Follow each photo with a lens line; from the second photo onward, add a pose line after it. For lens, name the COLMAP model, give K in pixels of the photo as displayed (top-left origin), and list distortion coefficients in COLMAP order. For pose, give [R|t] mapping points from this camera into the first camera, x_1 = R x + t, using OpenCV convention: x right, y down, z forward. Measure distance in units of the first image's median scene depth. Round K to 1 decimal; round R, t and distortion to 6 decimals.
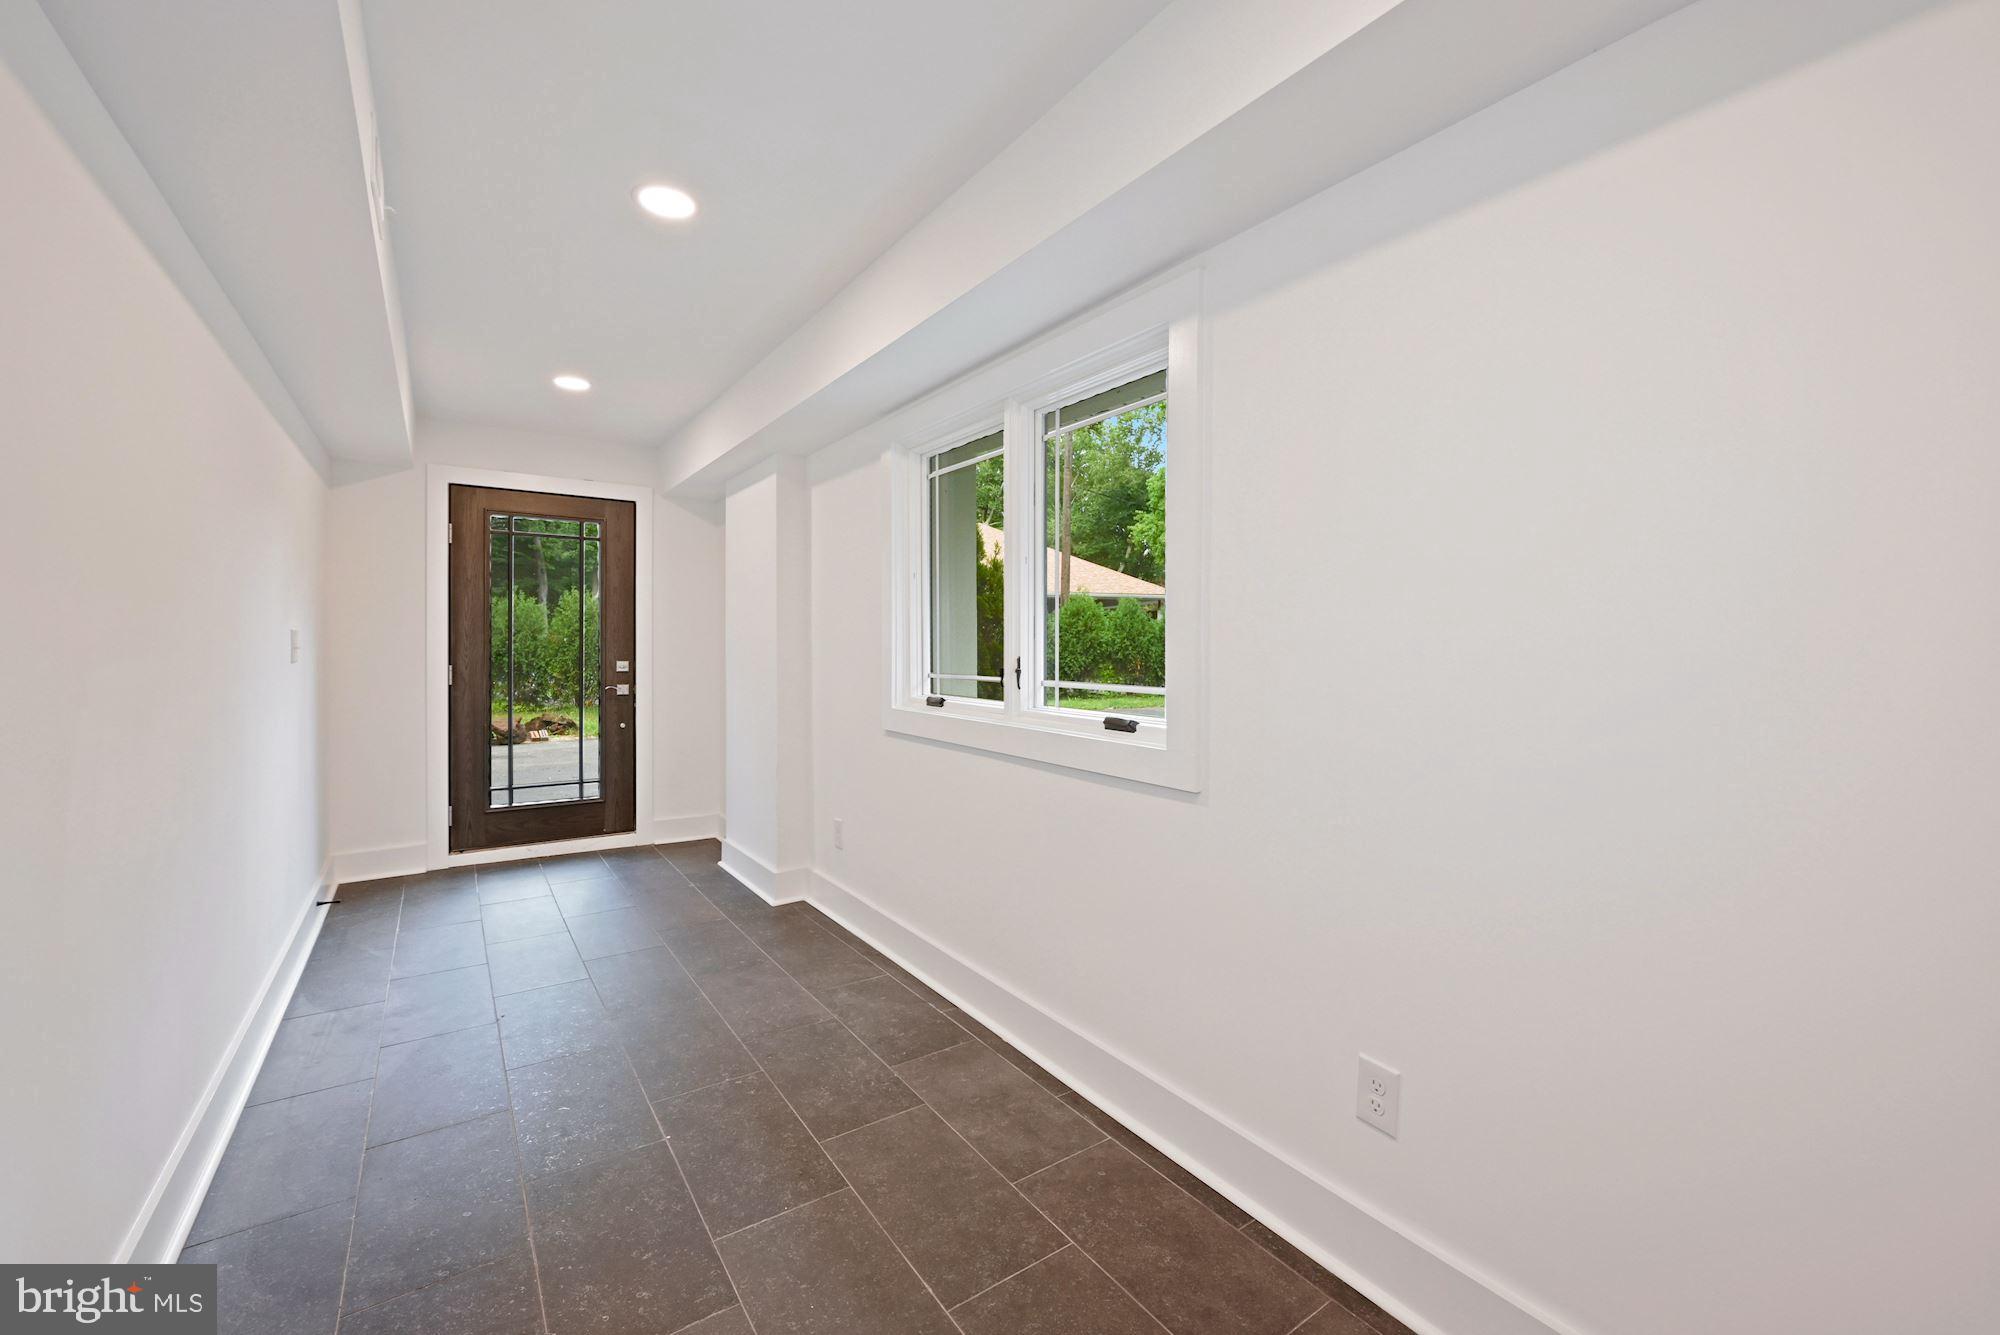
lens RADIAL K [[794.4, 0, 1003.3], [0, 794.4, 656.1], [0, 0, 1]] dist [0.007818, 0.000012]
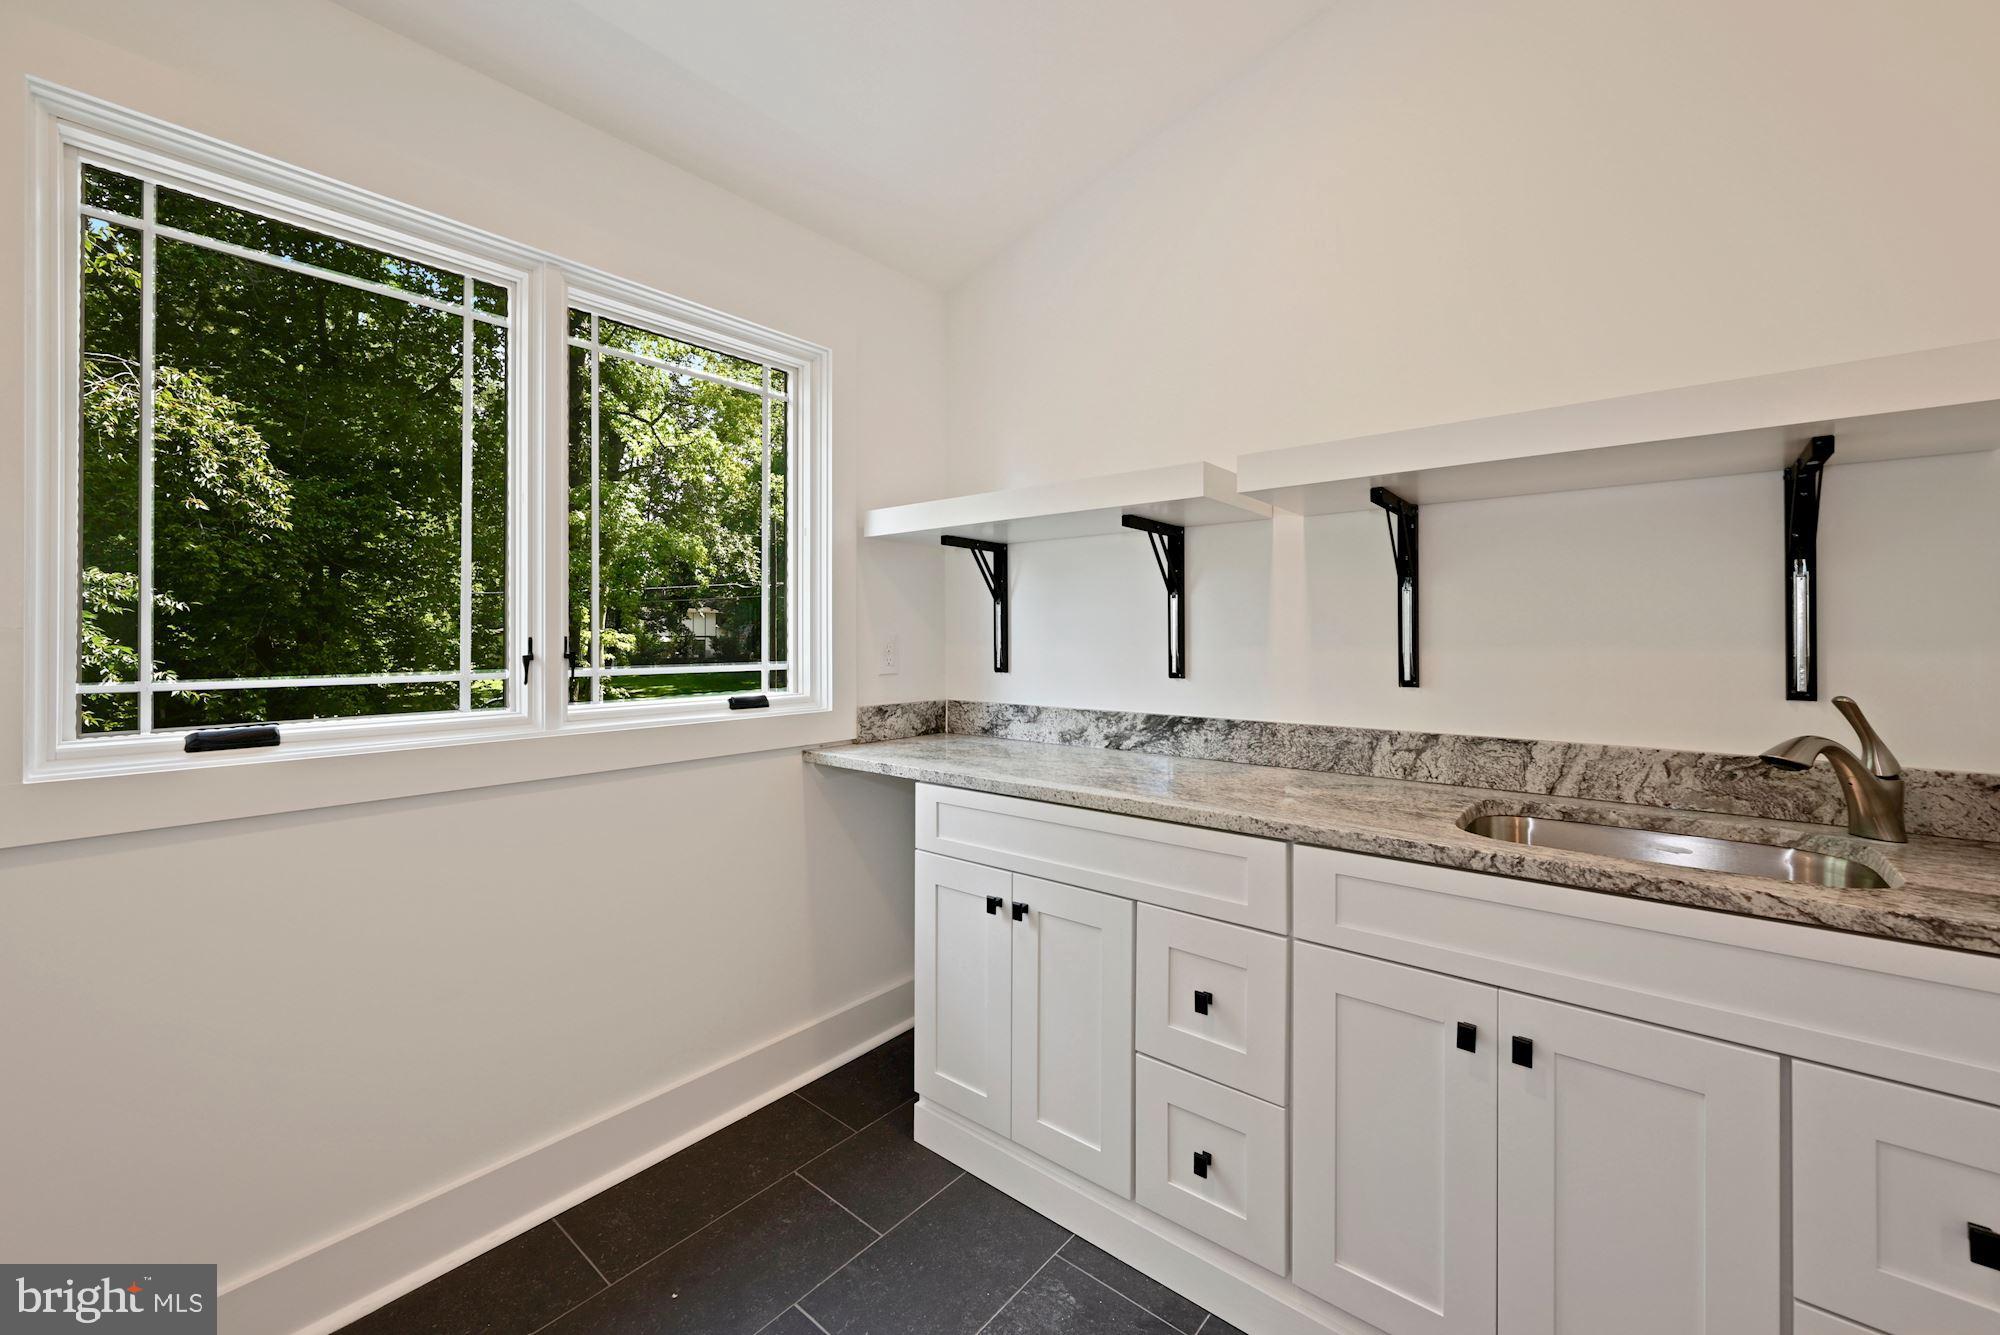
lens RADIAL K [[794.4, 0, 1003.3], [0, 794.4, 656.1], [0, 0, 1]] dist [0.007818, 0.000012]
pose [[-0.253418, -0.041252, 0.966477, -0.779912], [0.005556, 0.999012, 0.044098, -0.013367], [-0.967341, 0.016545, -0.252939, 0.805609]]
